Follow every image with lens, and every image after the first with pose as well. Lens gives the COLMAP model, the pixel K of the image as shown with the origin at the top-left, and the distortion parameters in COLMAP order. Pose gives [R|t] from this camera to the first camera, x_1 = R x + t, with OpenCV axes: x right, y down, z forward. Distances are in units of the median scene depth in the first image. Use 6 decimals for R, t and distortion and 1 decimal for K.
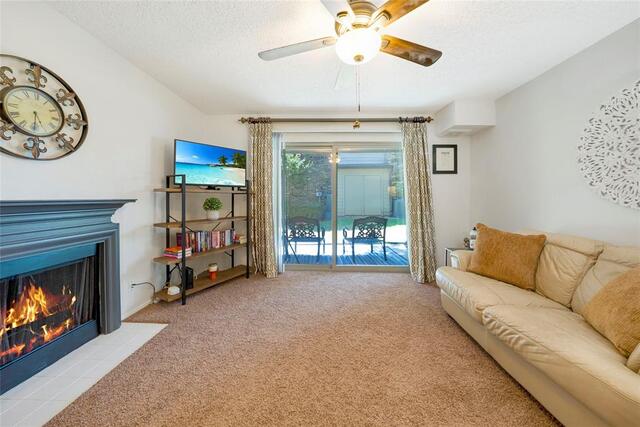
lens RADIAL K [[233.0, 0, 318.3], [0, 233.0, 195.8], [0, 0, 1]] dist [-0.012513, 0.000216]
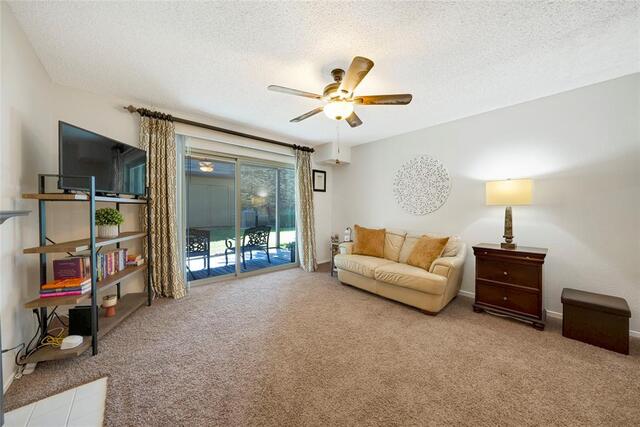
lens RADIAL K [[240.9, 0, 317.8], [0, 240.9, 210.5], [0, 0, 1]] dist [-0.001319, 0.000299]
pose [[0.716012, -0.004407, 0.698074, -0.536415], [-0.008567, 0.999849, 0.015099, -0.002953], [-0.698036, -0.016791, 0.715866, -0.027349]]
